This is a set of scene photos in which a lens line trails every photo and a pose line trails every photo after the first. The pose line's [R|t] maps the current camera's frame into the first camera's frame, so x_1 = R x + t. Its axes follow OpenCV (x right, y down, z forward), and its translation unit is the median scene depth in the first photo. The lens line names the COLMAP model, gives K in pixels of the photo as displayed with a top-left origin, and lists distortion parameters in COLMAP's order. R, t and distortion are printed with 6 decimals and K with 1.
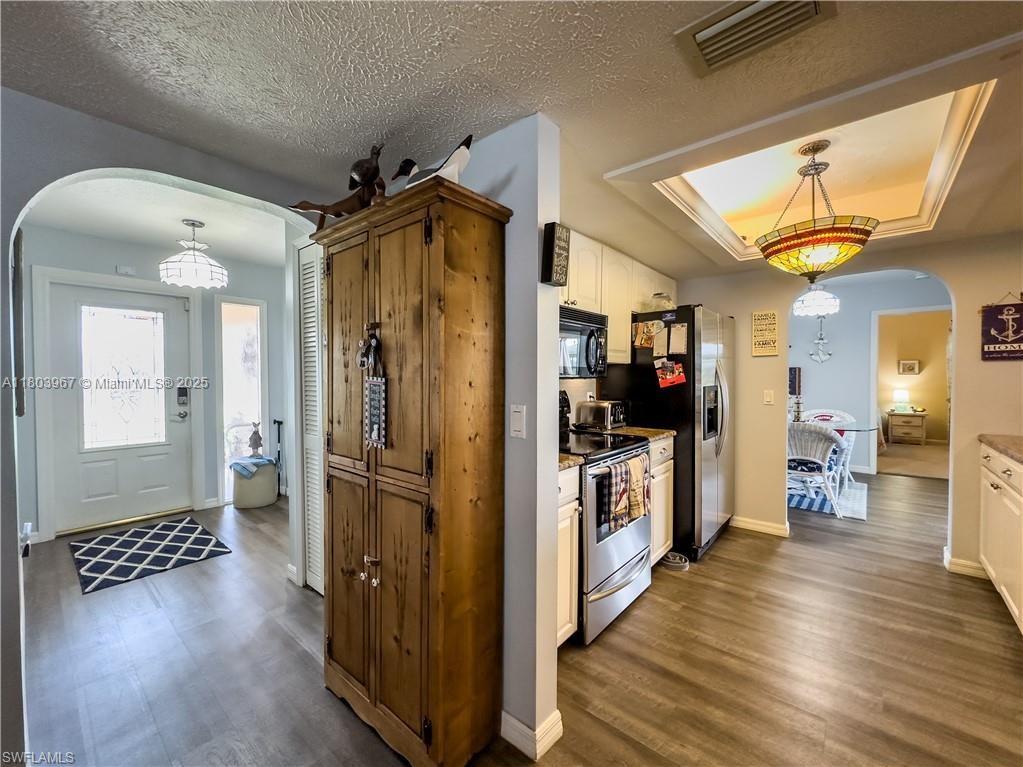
lens RADIAL K [[417.5, 0, 511.5], [0, 417.5, 383.5], [0, 0, 1]] dist [-0.002671, 0.000183]
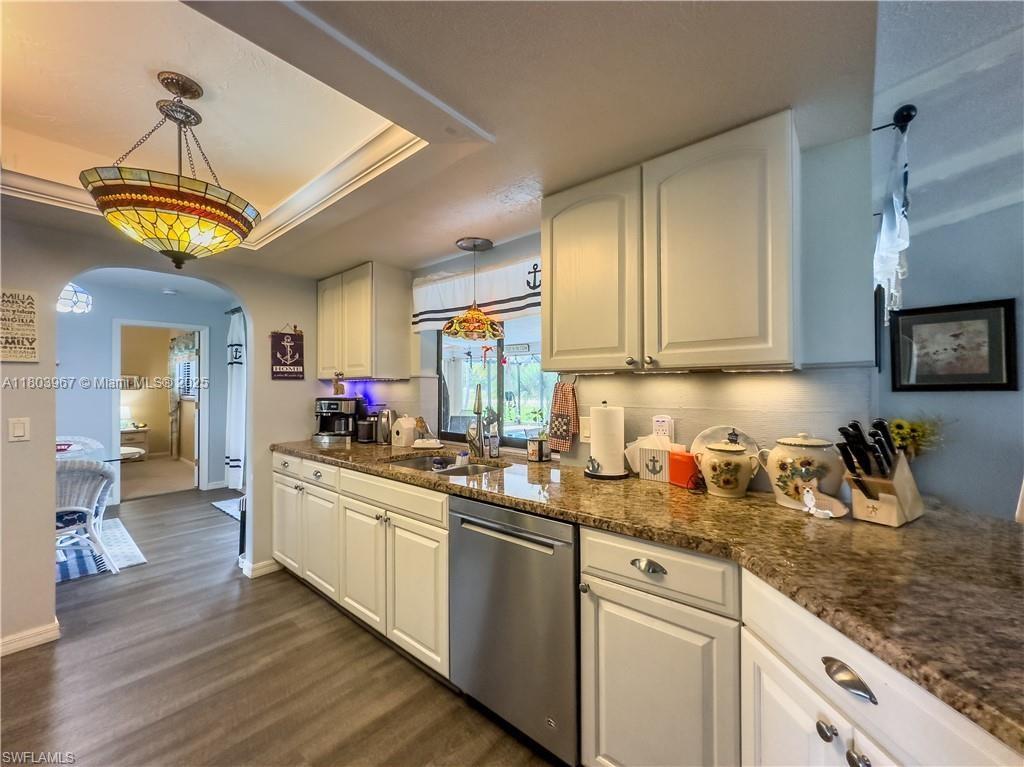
lens RADIAL K [[411.2, 0, 512.3], [0, 411.2, 384.6], [0, 0, 1]] dist [-0.001435, -0.000032]
pose [[-0.001759, 0.011324, 0.999934, 0.005182], [0.020800, 0.999720, -0.011285, -0.014014], [-0.999782, 0.020778, -0.001994, 0.334399]]
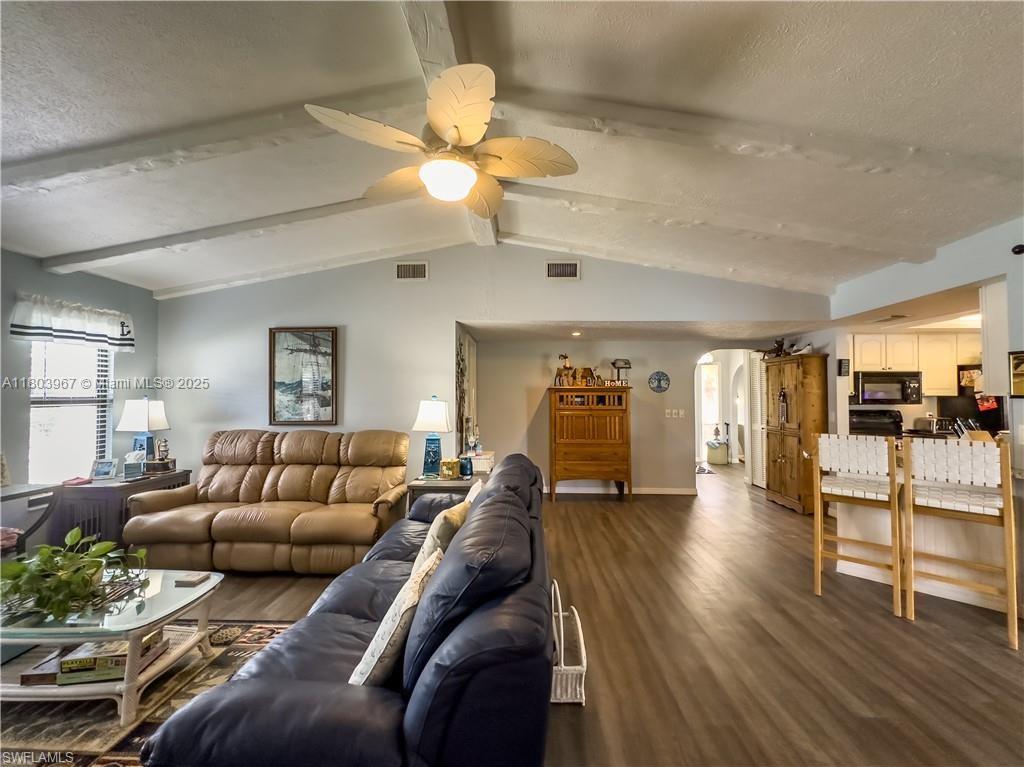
lens RADIAL K [[411.2, 0, 512.3], [0, 411.2, 384.6], [0, 0, 1]] dist [-0.001435, -0.000032]
pose [[0.620100, -0.019086, -0.784290, 0.532371], [-0.016709, 0.999156, -0.037526, -0.001159], [0.784344, 0.036374, 0.619258, -1.601678]]
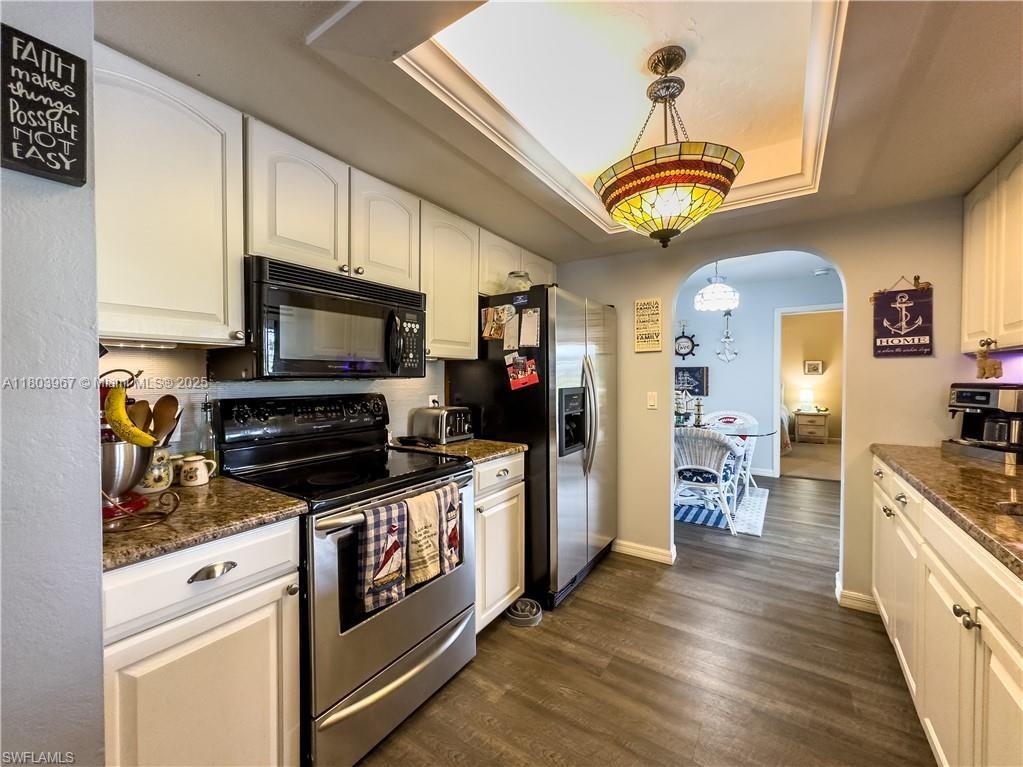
lens RADIAL K [[412.9, 0, 511.4], [0, 412.9, 384.1], [0, 0, 1]] dist [-0.001546, -0.000133]
pose [[0.992937, -0.001922, 0.118624, 0.289886], [0.001881, 0.999998, 0.000456, -0.001417], [-0.118624, -0.000230, 0.992939, 0.247493]]
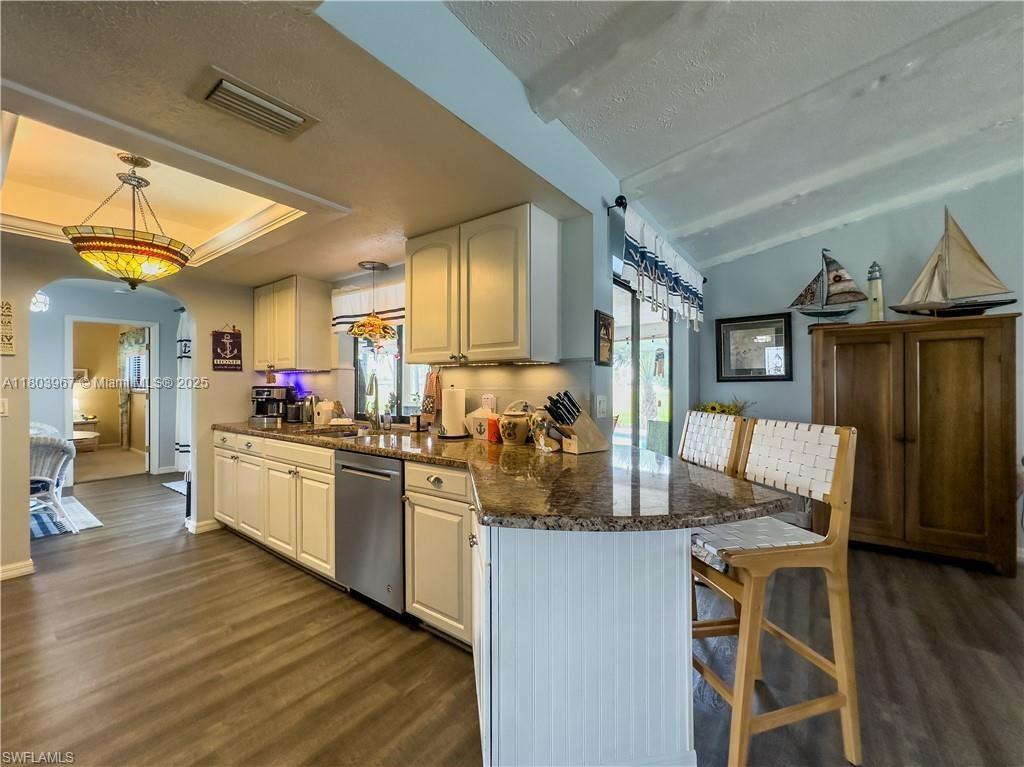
lens RADIAL K [[413.3, 0, 511.9], [0, 413.3, 384.1], [0, 0, 1]] dist [-0.001546, -0.000133]
pose [[-0.070495, 0.002978, 0.997508, -0.287535], [0.019647, 0.999806, -0.001597, 0.011118], [-0.997319, 0.019485, -0.070540, 0.111033]]
